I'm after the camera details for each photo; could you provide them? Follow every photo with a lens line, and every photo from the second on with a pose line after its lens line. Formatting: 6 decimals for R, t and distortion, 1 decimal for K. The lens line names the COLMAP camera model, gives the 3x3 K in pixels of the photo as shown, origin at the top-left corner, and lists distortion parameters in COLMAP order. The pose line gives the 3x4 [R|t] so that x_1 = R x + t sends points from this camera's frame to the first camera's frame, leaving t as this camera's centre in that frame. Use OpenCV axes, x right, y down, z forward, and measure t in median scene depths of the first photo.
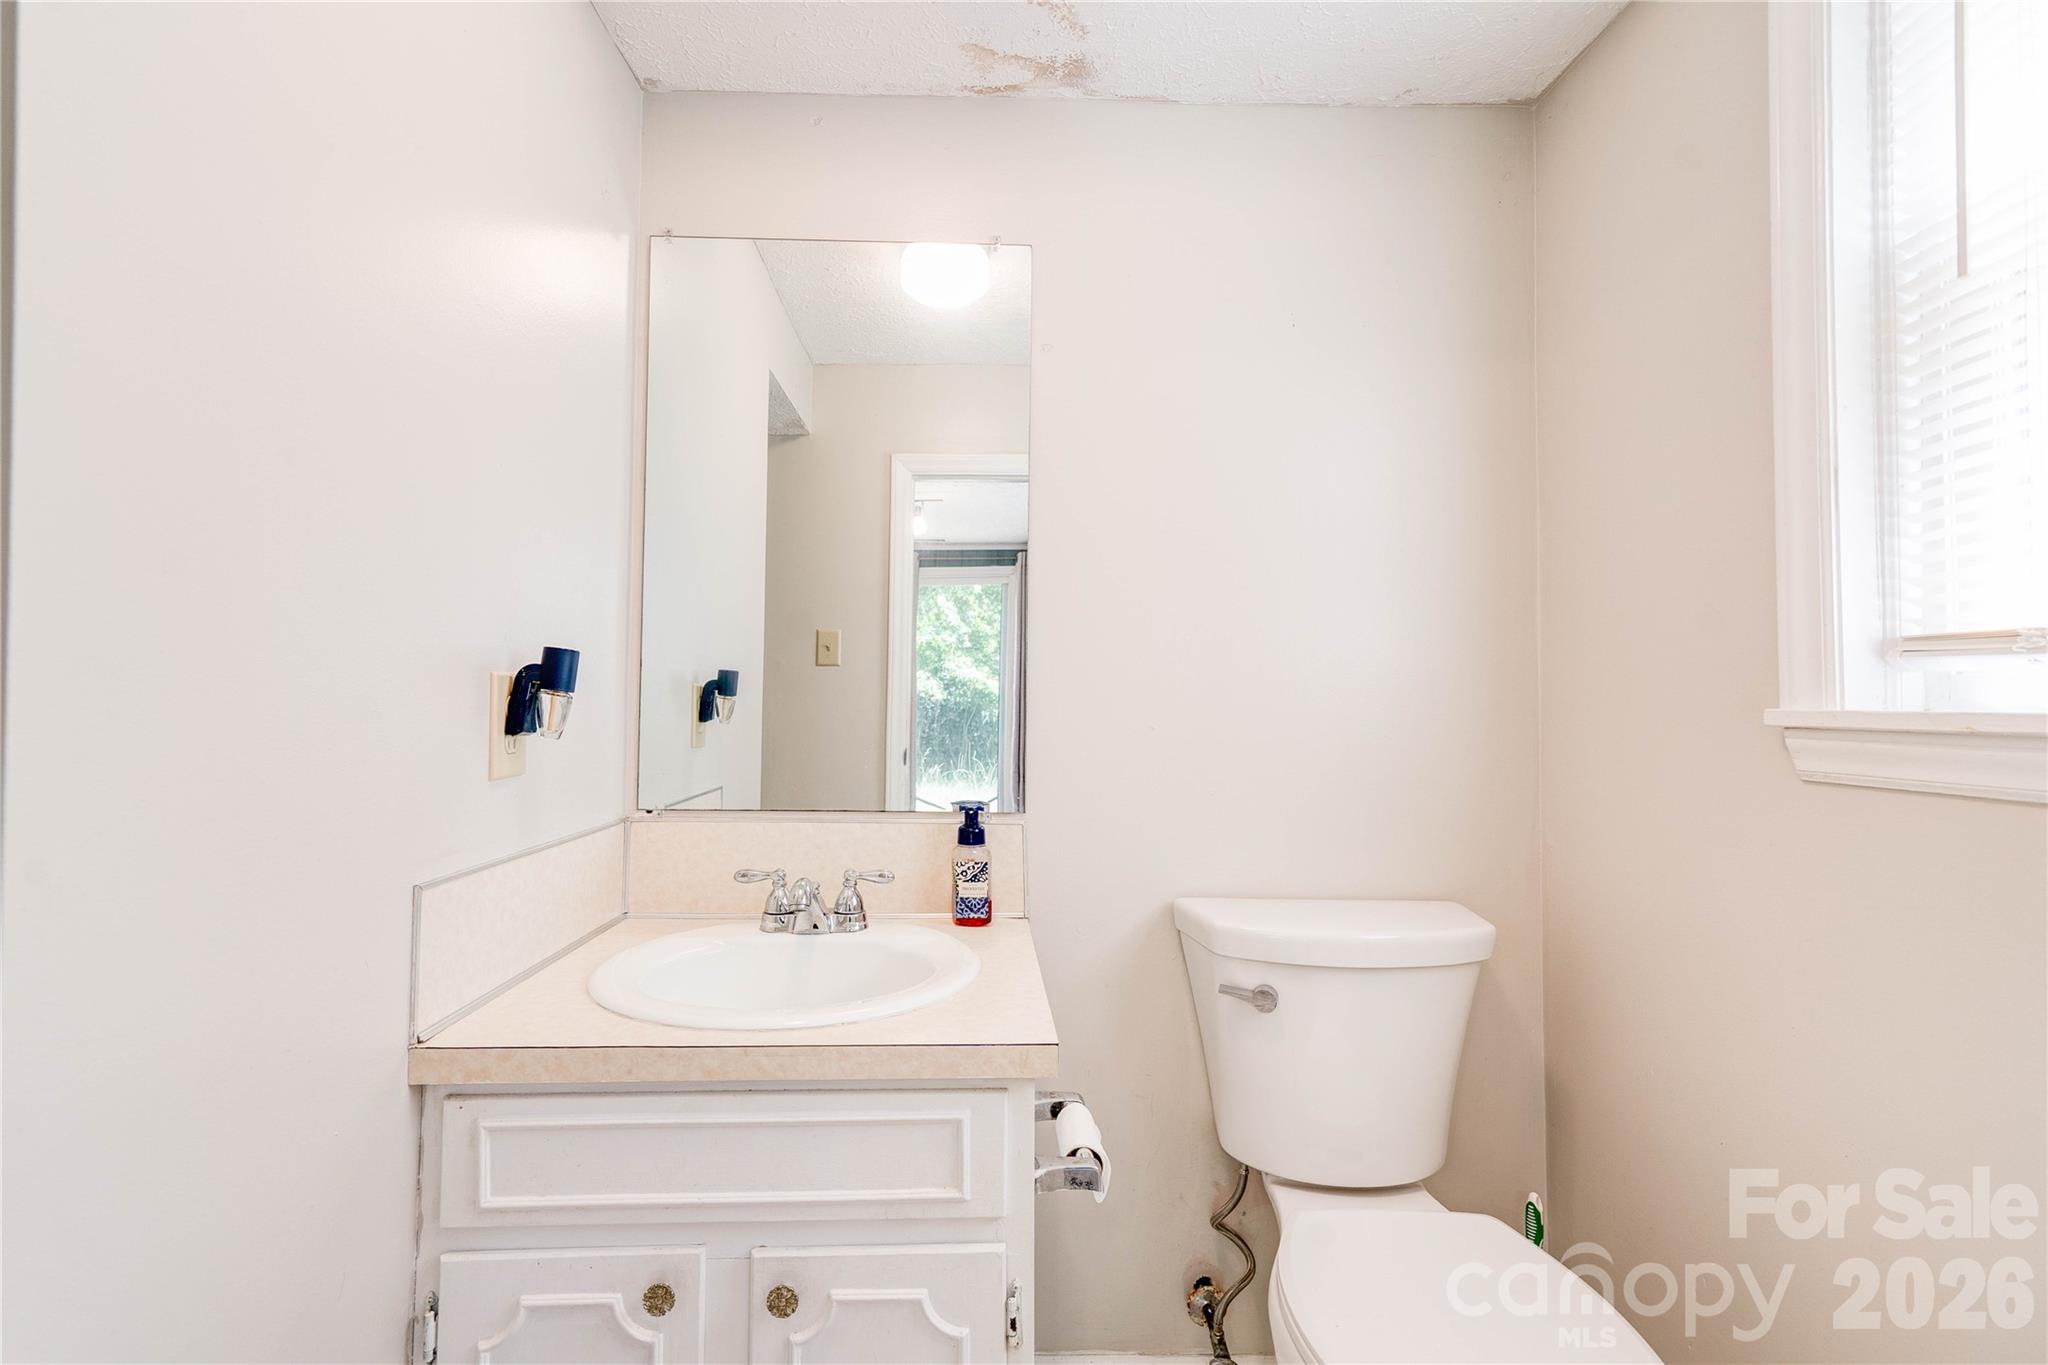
lens RADIAL K [[939.0, 0, 1017.4], [0, 939.0, 678.1], [0, 0, 1]] dist [-0.001832, 0.007844]
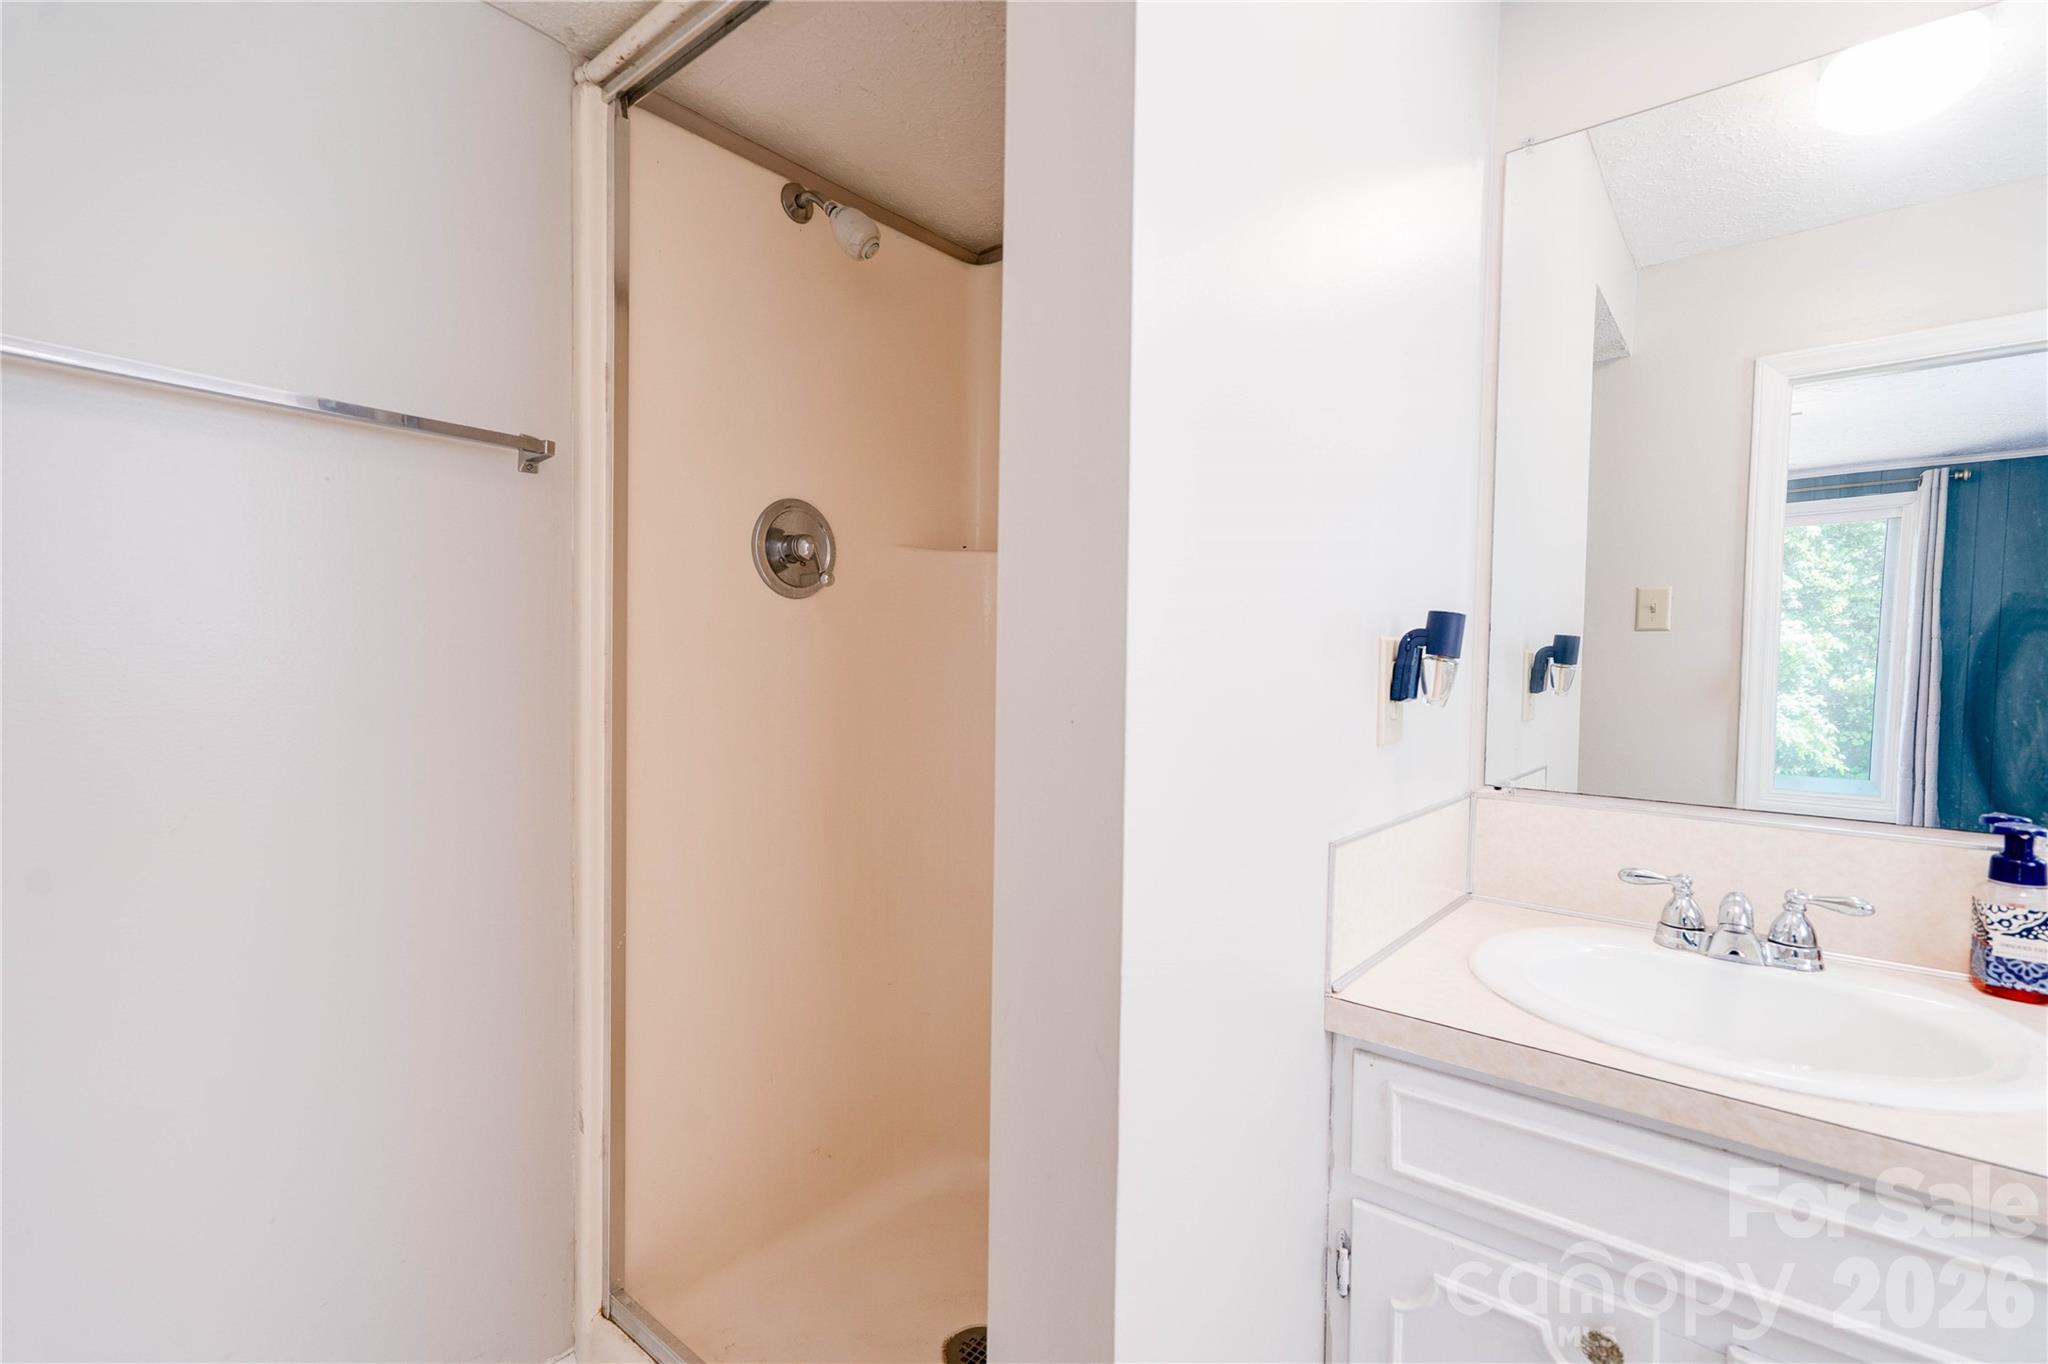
lens RADIAL K [[939.0, 0, 1028.8], [0, 939.0, 688.2], [0, 0, 1]] dist [-0.001832, 0.007844]
pose [[0.749738, 0.026728, -0.661195, -0.145261], [0.001073, 0.999134, 0.041606, 0.005048], [0.661734, -0.031903, 0.749060, 0.005717]]
